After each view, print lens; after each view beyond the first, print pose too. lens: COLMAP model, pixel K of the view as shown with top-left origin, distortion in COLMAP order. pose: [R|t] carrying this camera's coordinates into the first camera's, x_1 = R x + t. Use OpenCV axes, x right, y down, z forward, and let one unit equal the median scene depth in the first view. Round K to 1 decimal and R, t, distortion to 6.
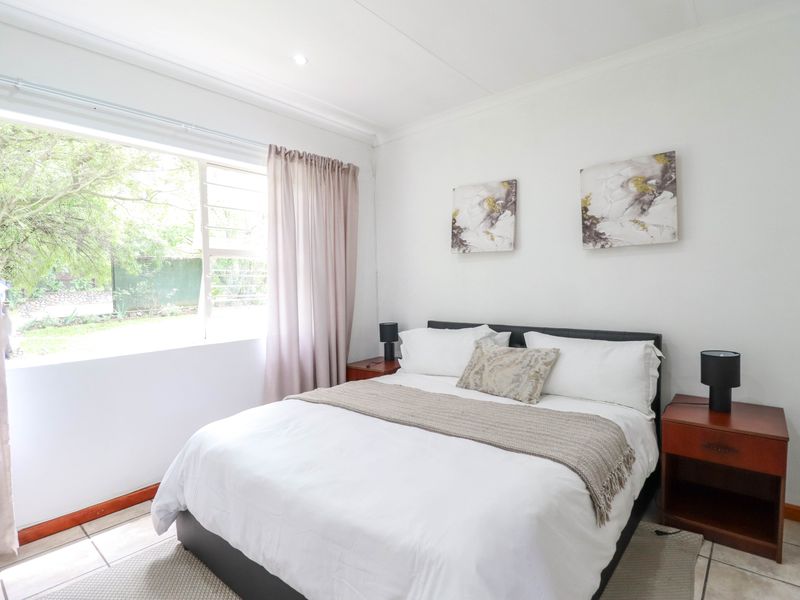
lens RADIAL K [[426.6, 0, 409.9], [0, 426.6, 299.9], [0, 0, 1]] dist [0.001479, -0.000461]
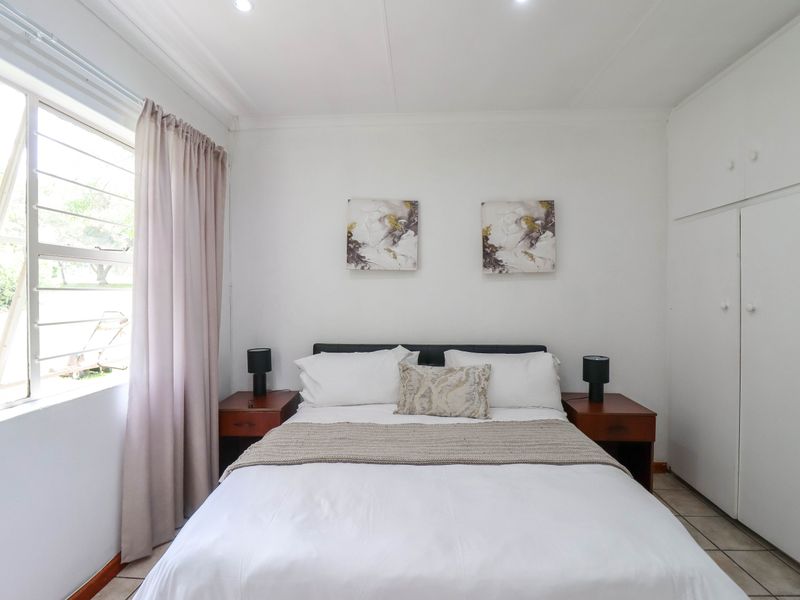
lens RADIAL K [[437.7, 0, 400.0], [0, 437.7, 300.0], [0, 0, 1]] dist [-0.001994, -0.001195]
pose [[0.789029, 0.004695, 0.614338, -0.477325], [0.010335, 0.999728, -0.020914, -0.026972], [-0.614269, 0.022851, 0.788766, 0.230939]]
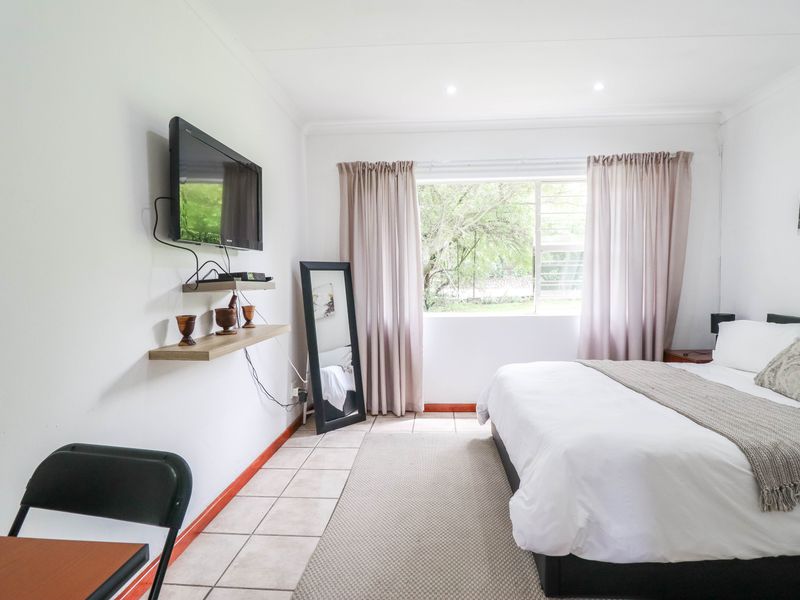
lens RADIAL K [[437.7, 0, 400.0], [0, 437.7, 300.0], [0, 0, 1]] dist [-0.001994, -0.001195]
pose [[0.584450, 0.050122, -0.809880, 0.419142], [-0.027448, 0.998740, 0.042003, 0.004900], [0.810965, -0.002319, 0.585090, -0.172716]]
